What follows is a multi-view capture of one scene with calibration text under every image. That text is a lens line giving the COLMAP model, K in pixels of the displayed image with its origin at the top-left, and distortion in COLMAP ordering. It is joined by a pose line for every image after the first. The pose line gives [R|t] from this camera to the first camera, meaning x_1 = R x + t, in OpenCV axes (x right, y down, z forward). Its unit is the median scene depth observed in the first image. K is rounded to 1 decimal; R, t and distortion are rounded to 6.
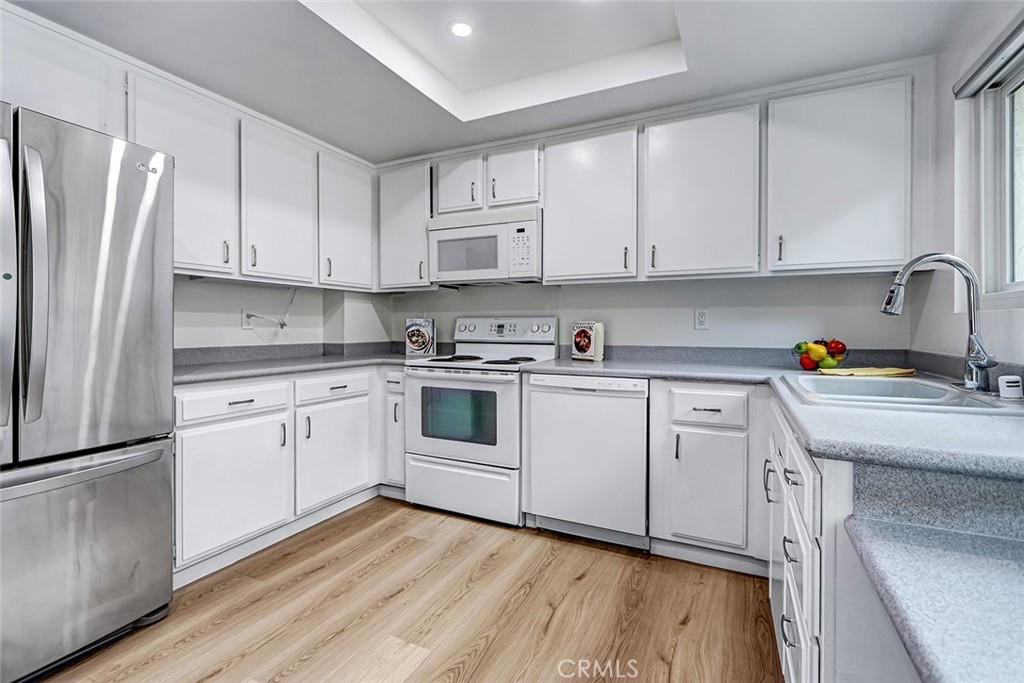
lens RADIAL K [[465.8, 0, 513.0], [0, 465.8, 335.6], [0, 0, 1]] dist [0.004345, -0.002157]
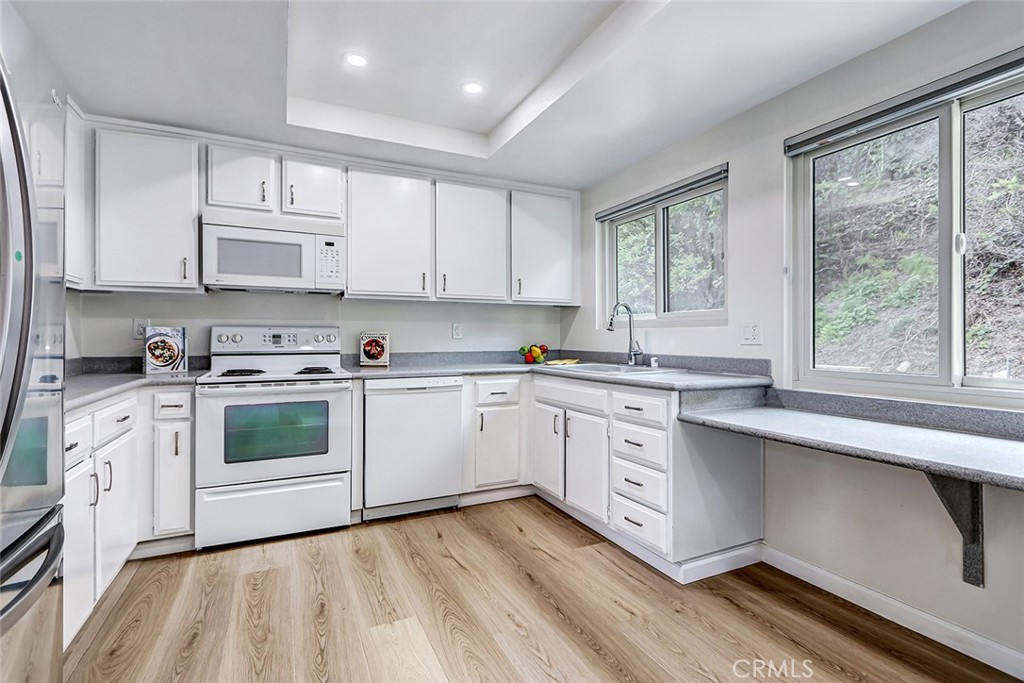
lens RADIAL K [[465.8, 0, 507.9], [0, 465.8, 337.7], [0, 0, 1]] dist [0.004345, -0.002157]
pose [[0.620284, -0.005924, 0.784355, -0.608938], [0.013948, 0.999897, -0.003479, -0.009434], [-0.784254, 0.013098, 0.620302, 0.053996]]
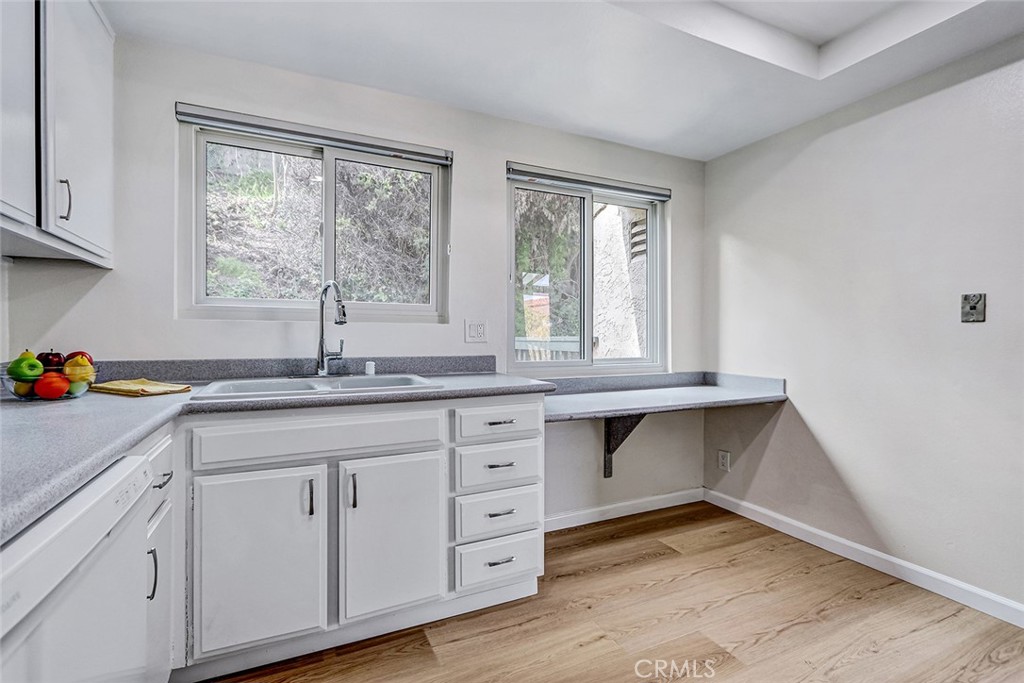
lens RADIAL K [[465.8, 0, 504.7], [0, 465.8, 338.2], [0, 0, 1]] dist [0.004345, -0.002157]
pose [[-0.772062, -0.013815, 0.635397, -0.218080], [-0.000683, 0.999781, 0.020908, -0.020576], [-0.635547, 0.015708, -0.771903, 0.984966]]
